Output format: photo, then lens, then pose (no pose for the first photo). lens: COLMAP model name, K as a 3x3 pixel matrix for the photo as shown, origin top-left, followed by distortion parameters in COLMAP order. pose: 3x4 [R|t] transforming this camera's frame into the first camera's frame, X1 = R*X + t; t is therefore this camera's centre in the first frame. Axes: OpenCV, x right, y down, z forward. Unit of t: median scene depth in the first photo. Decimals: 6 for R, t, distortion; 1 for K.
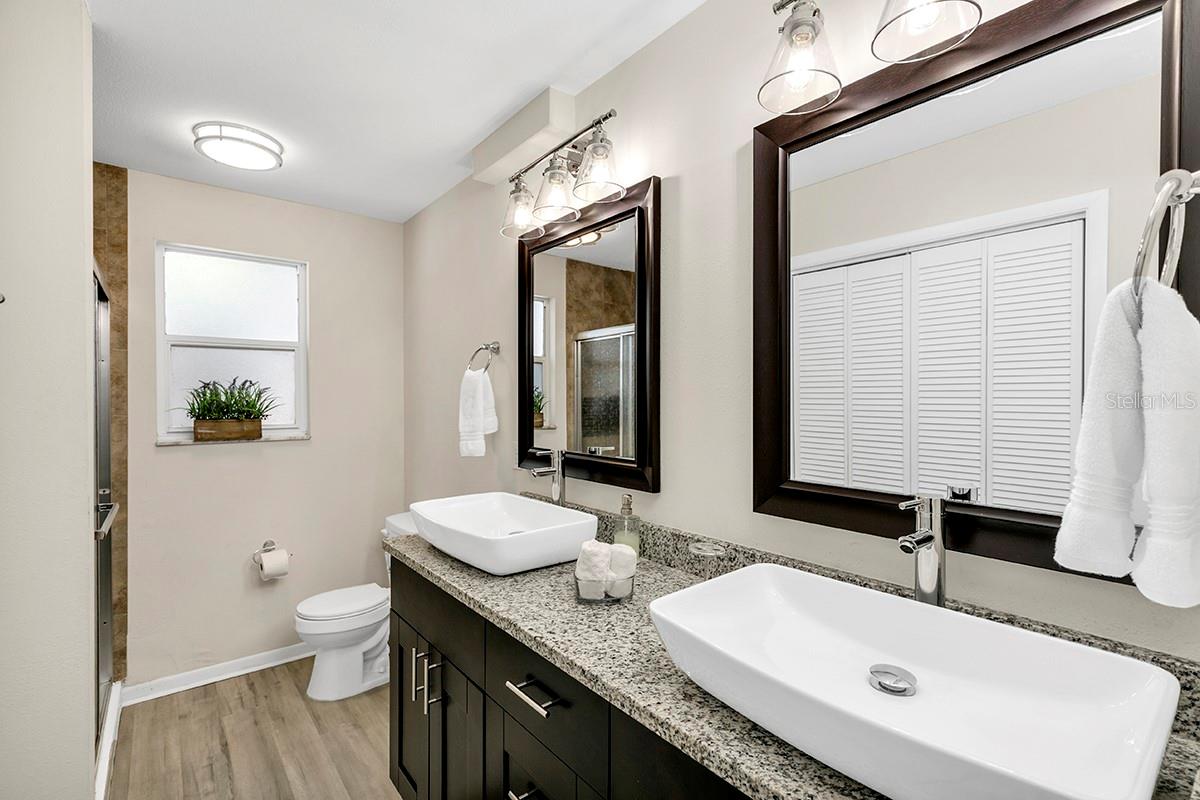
lens RADIAL K [[539.1, 0, 600.0], [0, 539.1, 400.0], [0, 0, 1]] dist [-0.000281, -0.000160]
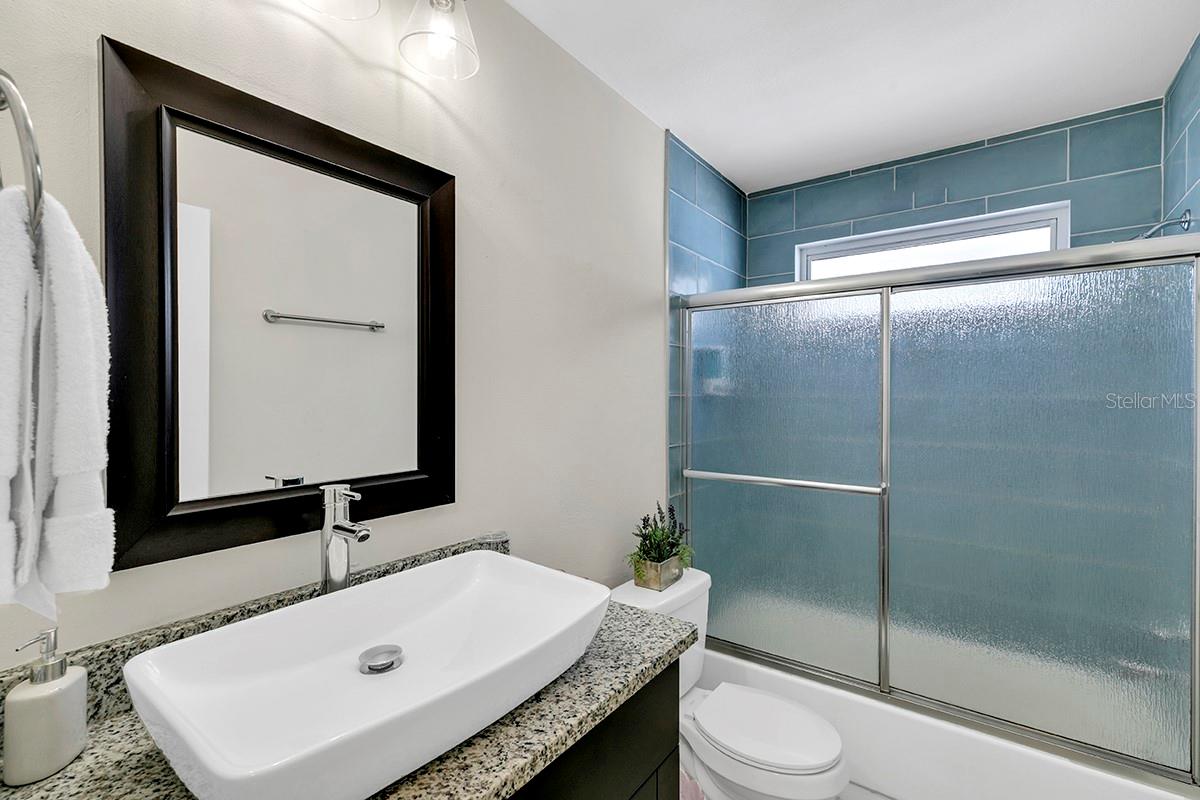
lens RADIAL K [[539.1, 0, 600.0], [0, 539.1, 400.0], [0, 0, 1]] dist [-0.000281, -0.000160]
pose [[-0.243728, -0.007142, 0.969817, -0.486906], [0.008339, 0.999920, 0.009459, 0.021310], [-0.969808, 0.010393, -0.243649, 0.744608]]
